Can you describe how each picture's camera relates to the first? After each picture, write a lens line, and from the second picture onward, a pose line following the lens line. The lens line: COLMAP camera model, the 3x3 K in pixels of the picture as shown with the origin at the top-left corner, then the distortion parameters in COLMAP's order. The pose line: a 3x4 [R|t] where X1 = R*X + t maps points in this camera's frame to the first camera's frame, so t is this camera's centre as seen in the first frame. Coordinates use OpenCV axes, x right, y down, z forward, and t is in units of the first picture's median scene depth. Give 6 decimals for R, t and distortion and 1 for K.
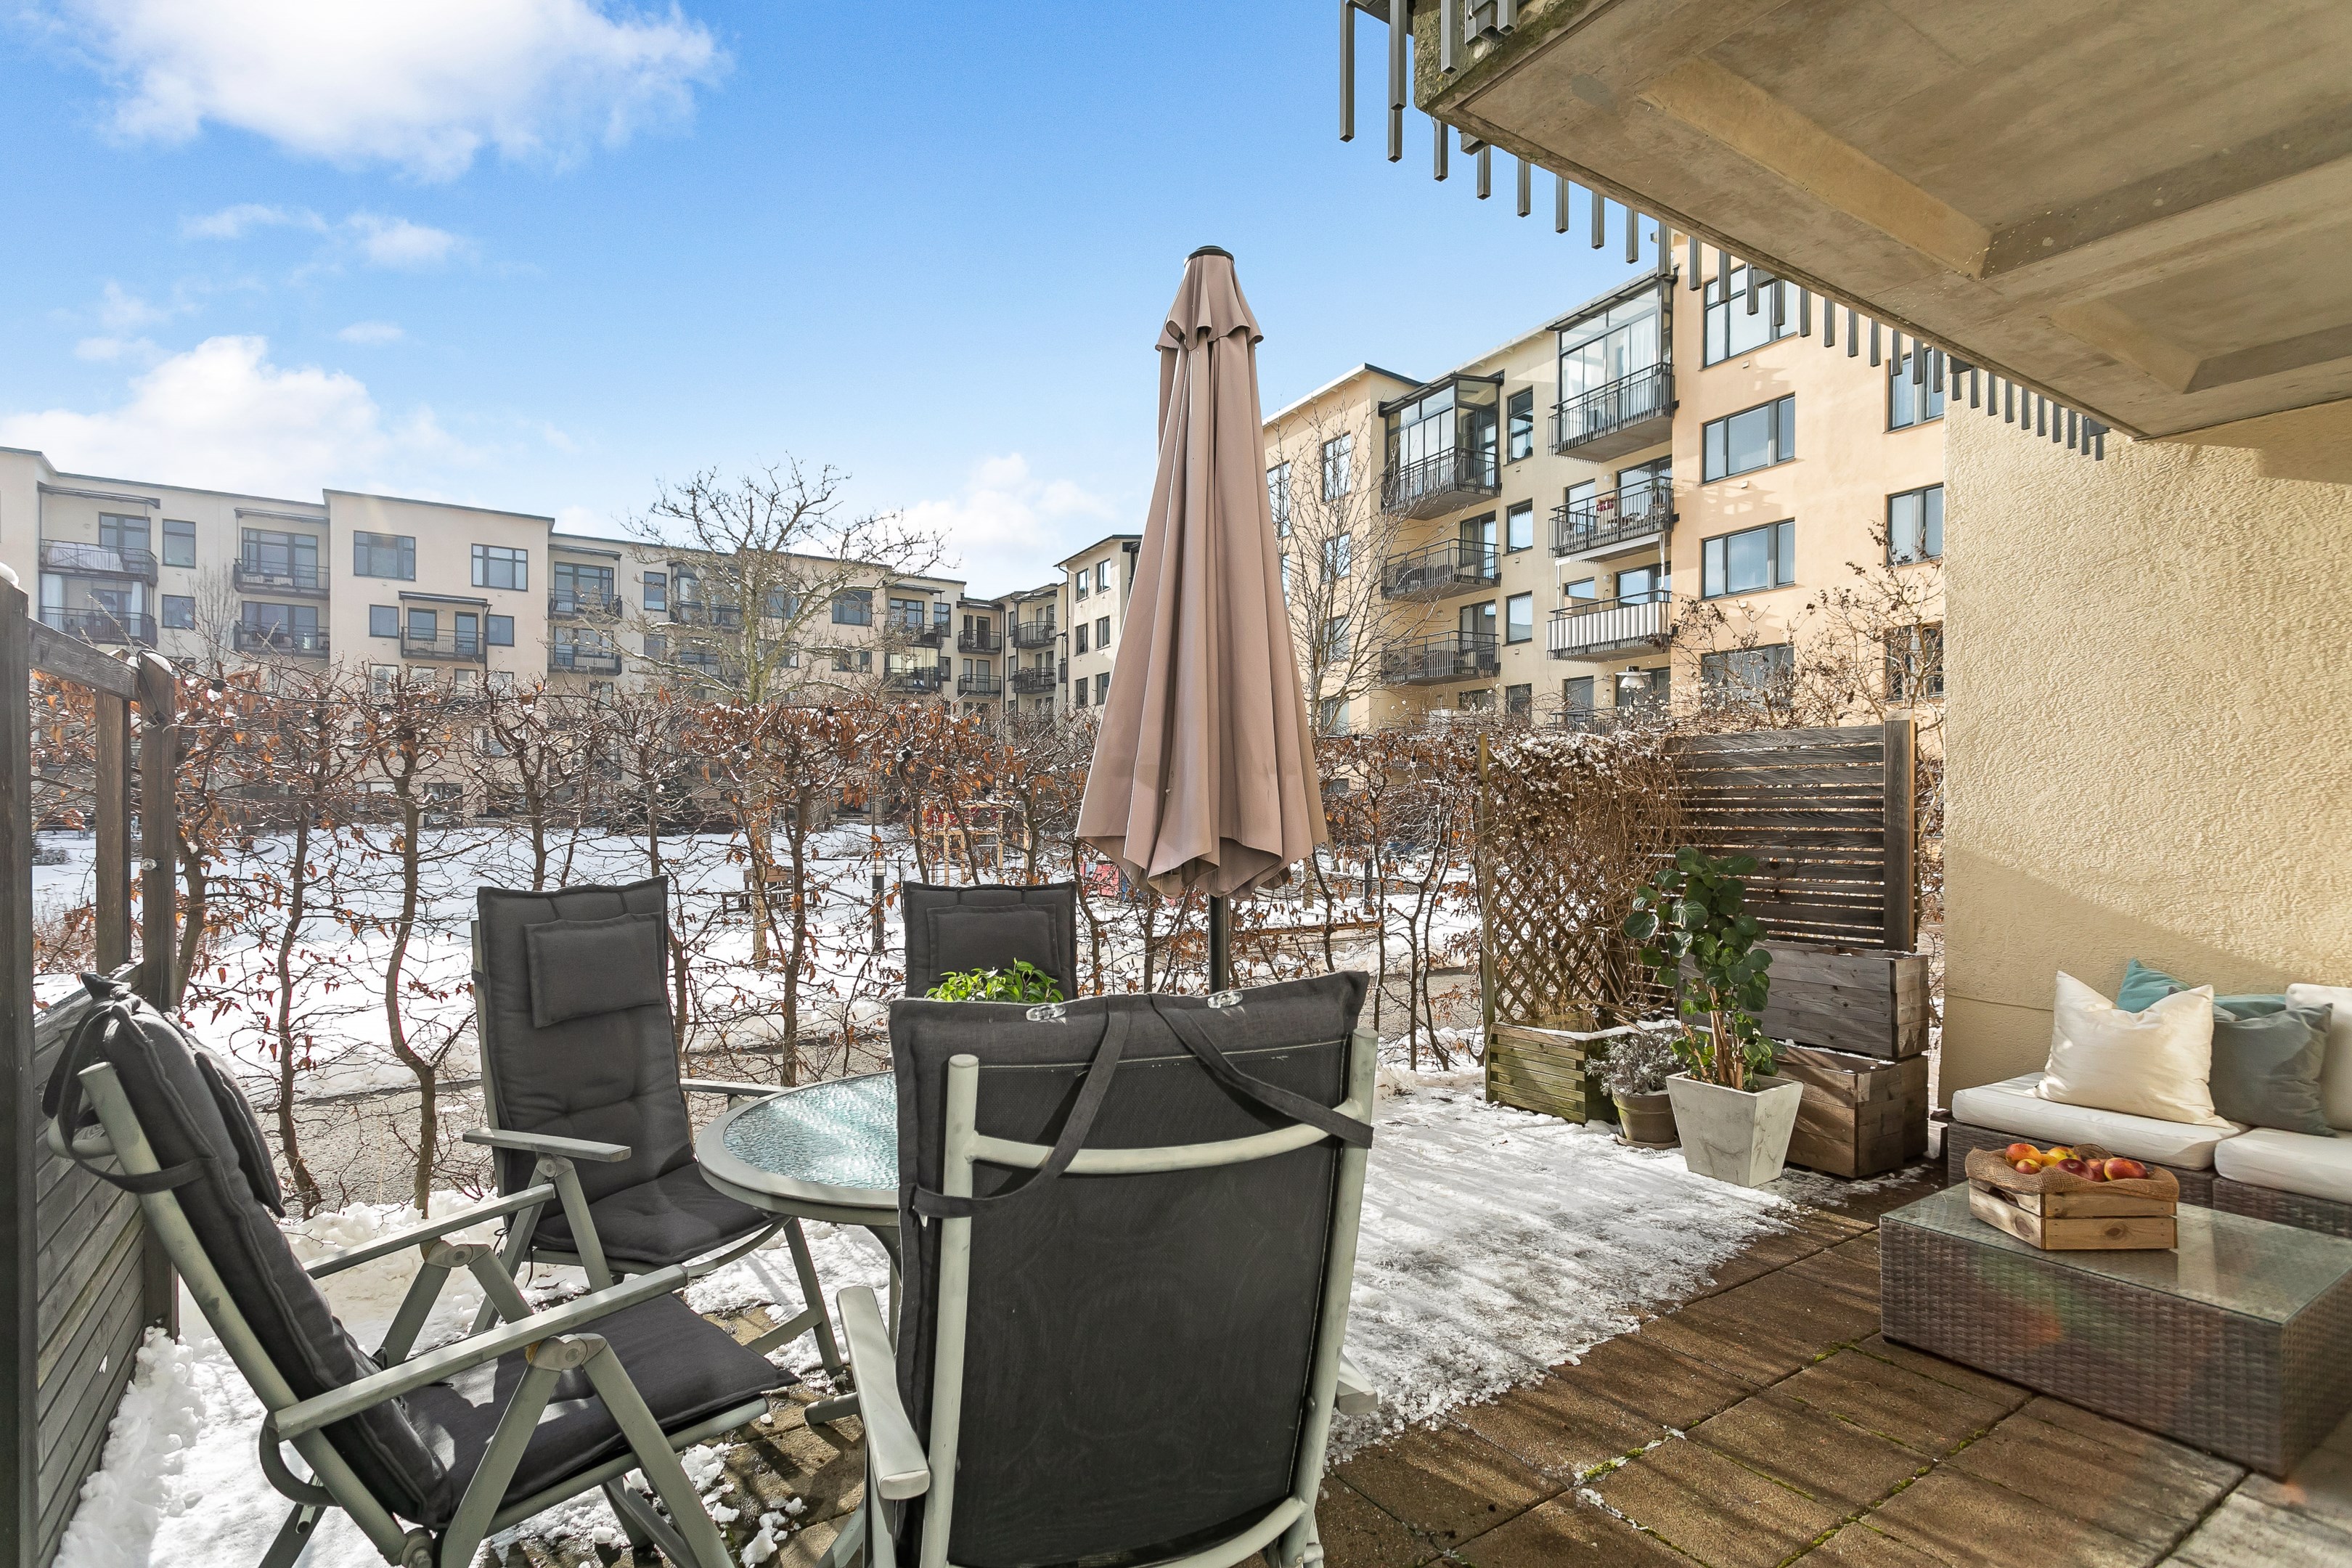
lens RADIAL K [[1195.5, 0, 1191.7], [0, 1195.5, 806.8], [0, 0, 1]] dist [0.007602, -0.000644]
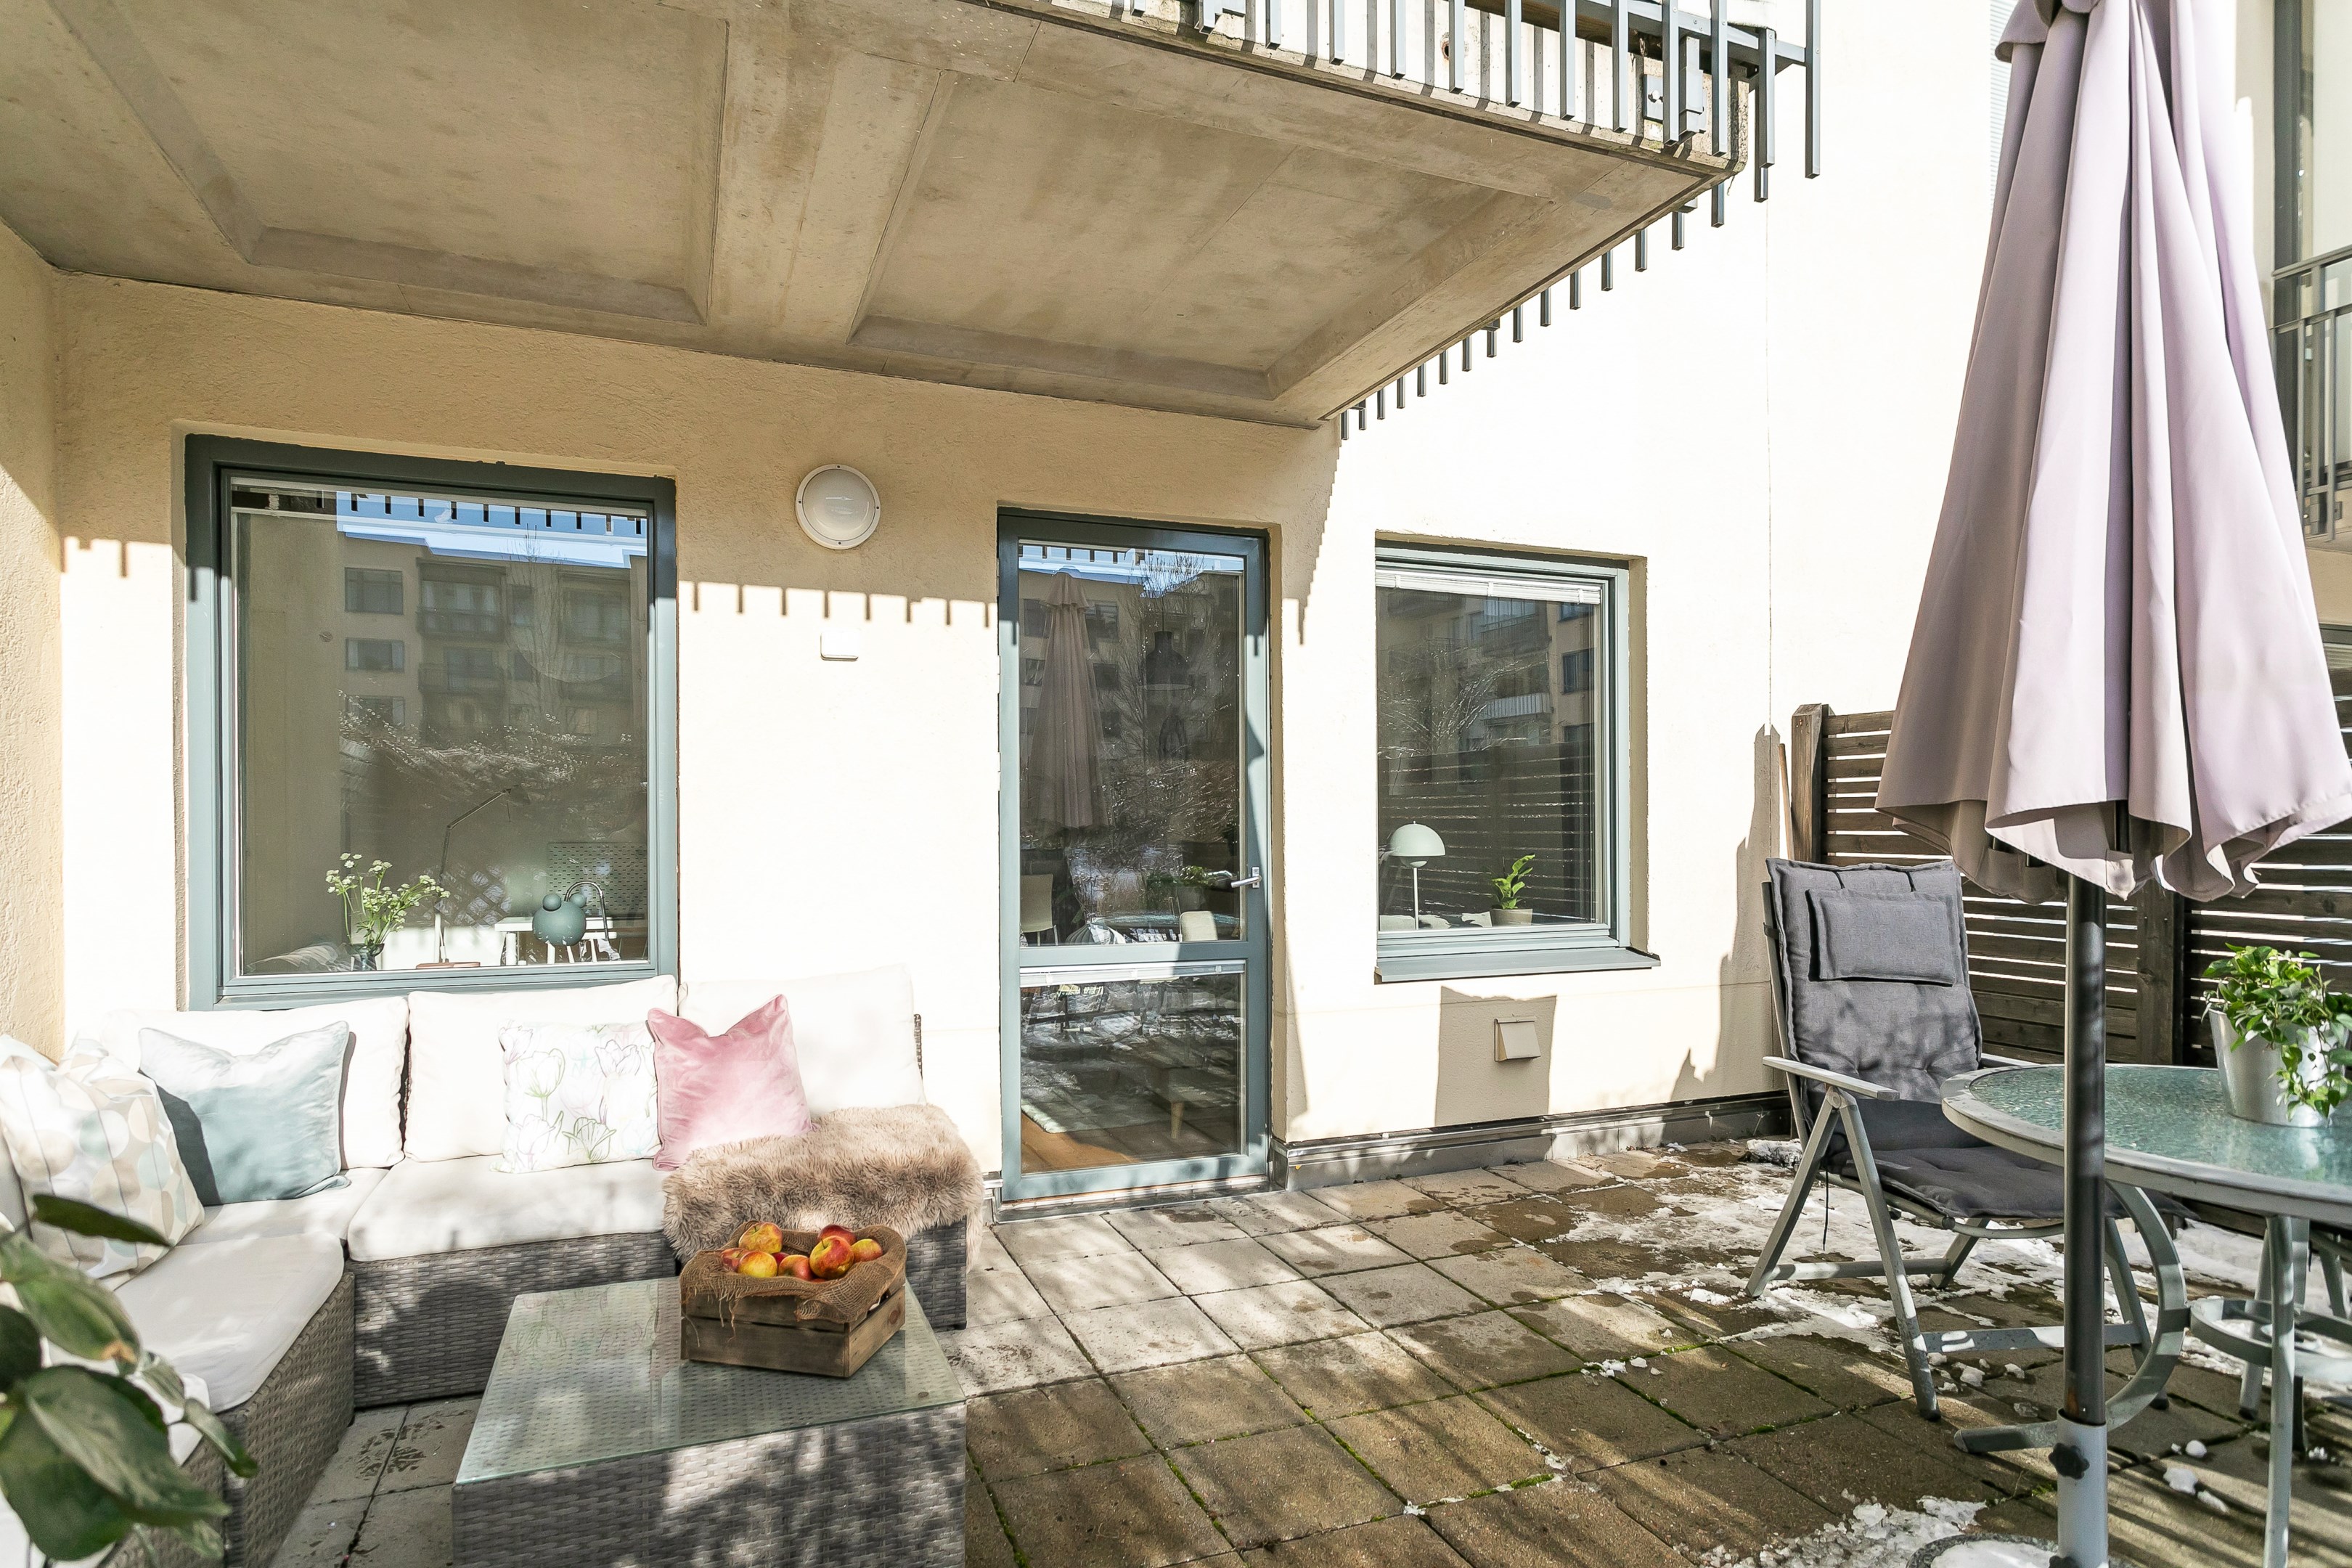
lens RADIAL K [[1289.1, 0, 1179.1], [0, 1289.1, 800.3], [0, 0, 1]] dist [0.016547, -0.001791]
pose [[-0.974946, -0.001115, 0.222440, 0.034215], [-0.002119, 0.999989, -0.004277, 0.001994], [-0.222433, -0.004641, -0.974937, 0.180929]]
